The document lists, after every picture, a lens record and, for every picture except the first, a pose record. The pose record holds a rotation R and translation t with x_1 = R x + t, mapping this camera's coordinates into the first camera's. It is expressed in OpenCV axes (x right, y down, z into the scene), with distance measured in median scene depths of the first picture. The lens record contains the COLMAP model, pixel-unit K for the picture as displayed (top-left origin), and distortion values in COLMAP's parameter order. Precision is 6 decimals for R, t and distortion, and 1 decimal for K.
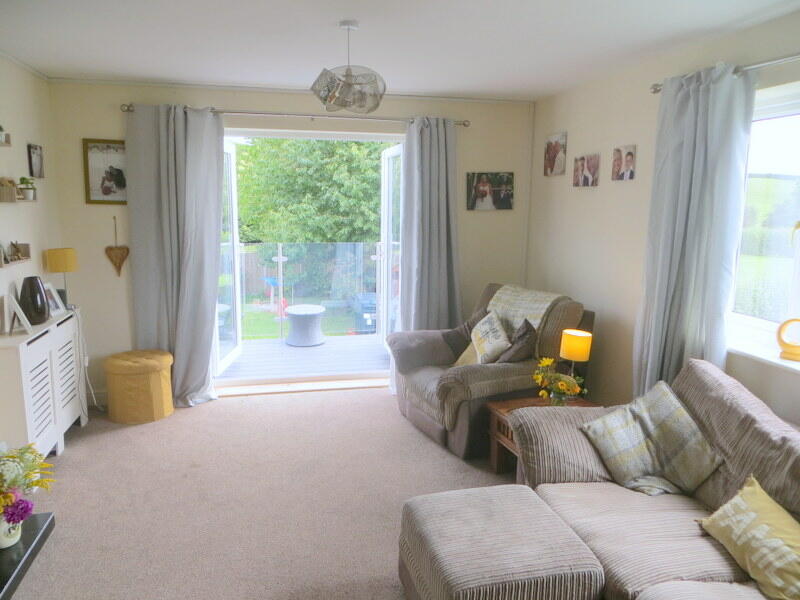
lens RADIAL K [[605.2, 0, 400.0], [0, 605.2, 300.0], [0, 0, 1]] dist [-0.006291, -0.002117]
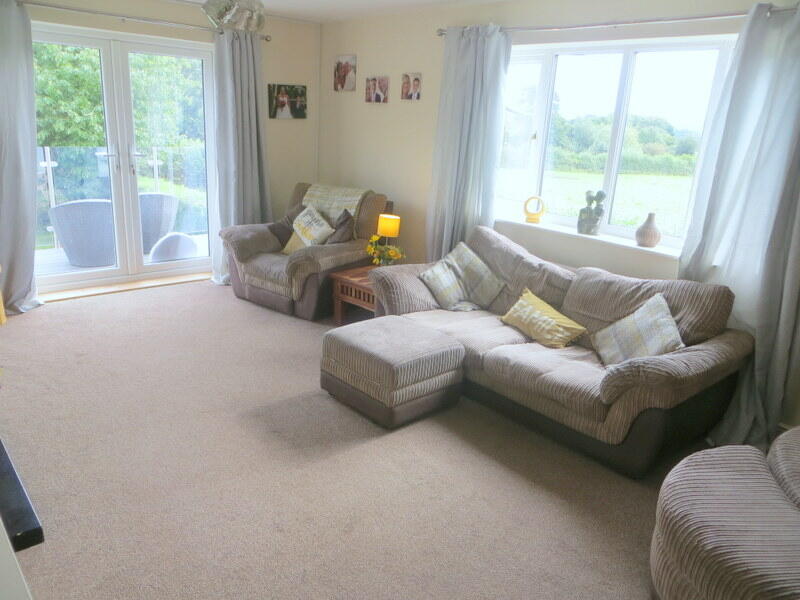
lens RADIAL K [[605.2, 0, 400.0], [0, 605.2, 300.0], [0, 0, 1]] dist [-0.006291, -0.002117]
pose [[0.878869, -0.104957, 0.465375, -0.319678], [0.036053, 0.987321, 0.154587, 0.029422], [-0.475700, -0.119083, 0.871510, -0.196322]]
